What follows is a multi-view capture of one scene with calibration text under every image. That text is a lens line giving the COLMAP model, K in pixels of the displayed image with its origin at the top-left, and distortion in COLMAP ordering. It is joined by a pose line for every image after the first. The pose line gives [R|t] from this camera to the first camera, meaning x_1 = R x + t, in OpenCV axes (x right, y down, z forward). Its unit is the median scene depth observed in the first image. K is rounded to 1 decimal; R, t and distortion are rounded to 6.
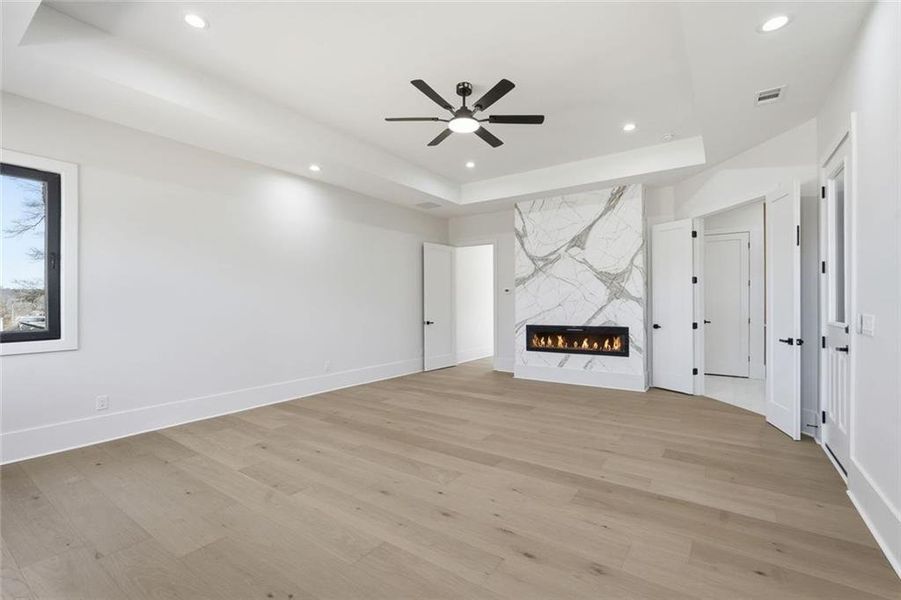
lens RADIAL K [[398.8, 0, 449.0], [0, 398.8, 299.9], [0, 0, 1]] dist [-0.008030, 0.000467]
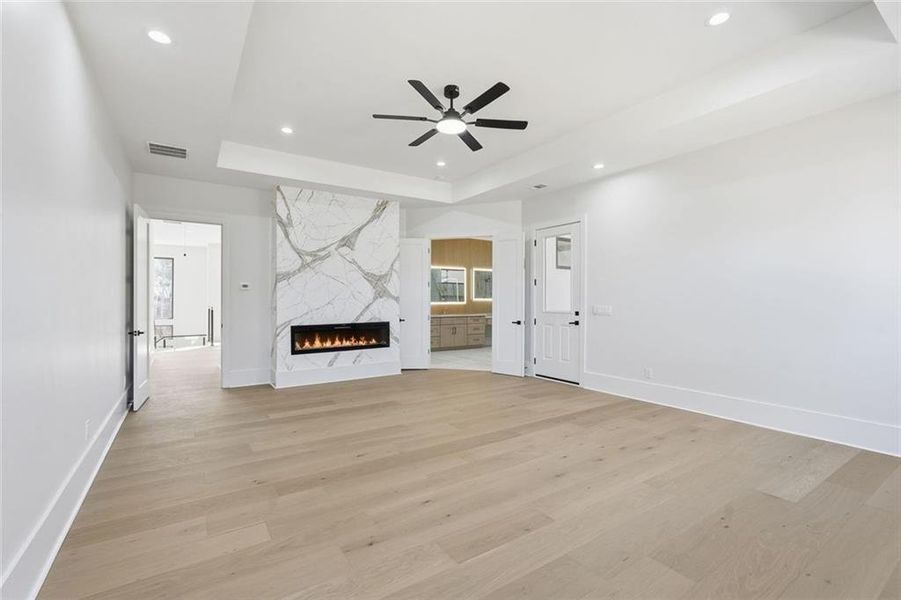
lens RADIAL K [[398.8, 0, 449.0], [0, 398.8, 299.9], [0, 0, 1]] dist [-0.008030, 0.000467]
pose [[0.367438, 0.002829, 0.930044, -0.555879], [-0.005742, 0.999983, -0.000773, 0.003649], [-0.930030, -0.005056, 0.367448, 0.384002]]
